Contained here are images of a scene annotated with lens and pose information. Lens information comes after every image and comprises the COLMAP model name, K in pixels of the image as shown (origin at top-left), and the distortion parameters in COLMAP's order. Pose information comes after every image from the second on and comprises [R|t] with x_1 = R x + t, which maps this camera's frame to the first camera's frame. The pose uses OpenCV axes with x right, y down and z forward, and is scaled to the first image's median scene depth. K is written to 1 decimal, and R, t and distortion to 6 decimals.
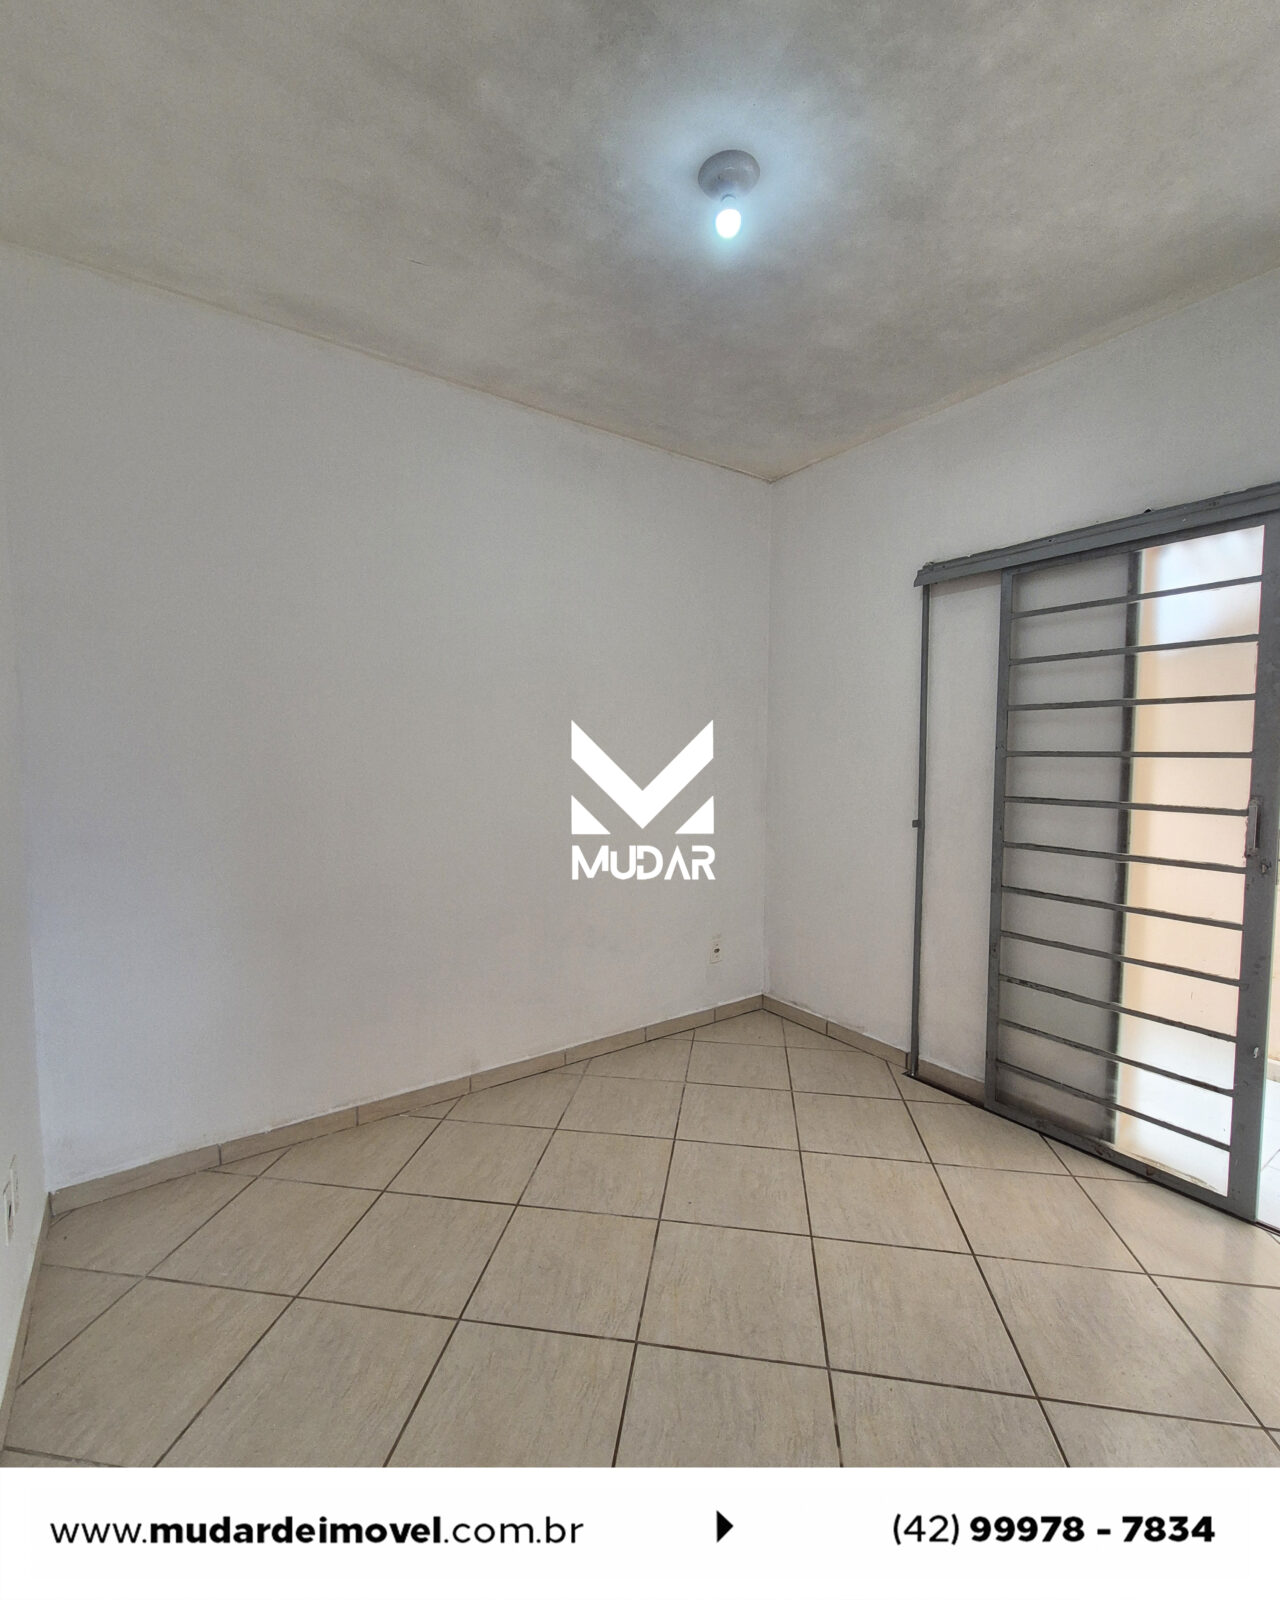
lens RADIAL K [[700.1, 0, 633.1], [0, 700.1, 799.4], [0, 0, 1]] dist [-0.002421, 0.000596]
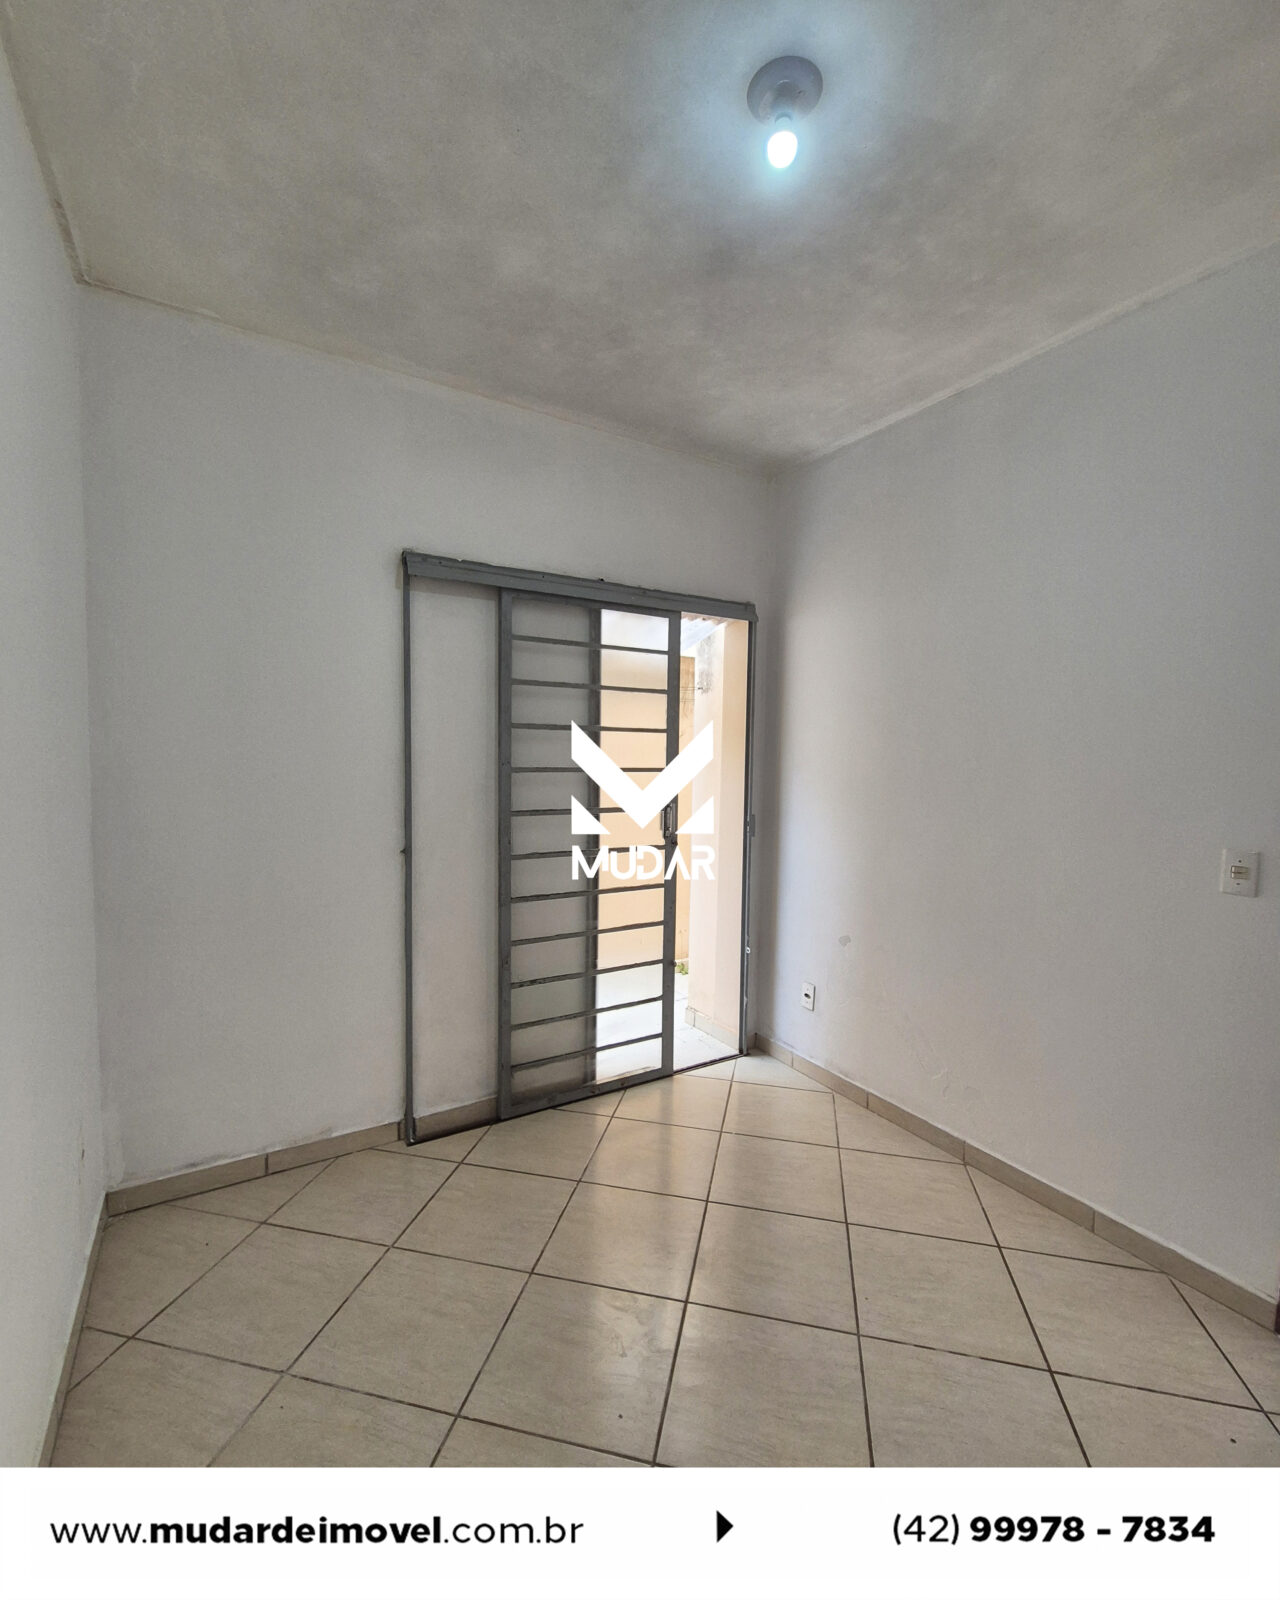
lens RADIAL K [[700.1, 0, 634.2], [0, 700.1, 800.7], [0, 0, 1]] dist [-0.002421, 0.000596]
pose [[0.062589, -0.065919, 0.995860, -0.474565], [0.053676, 0.996595, 0.062594, -0.073537], [-0.996595, 0.049536, 0.065914, 0.739576]]
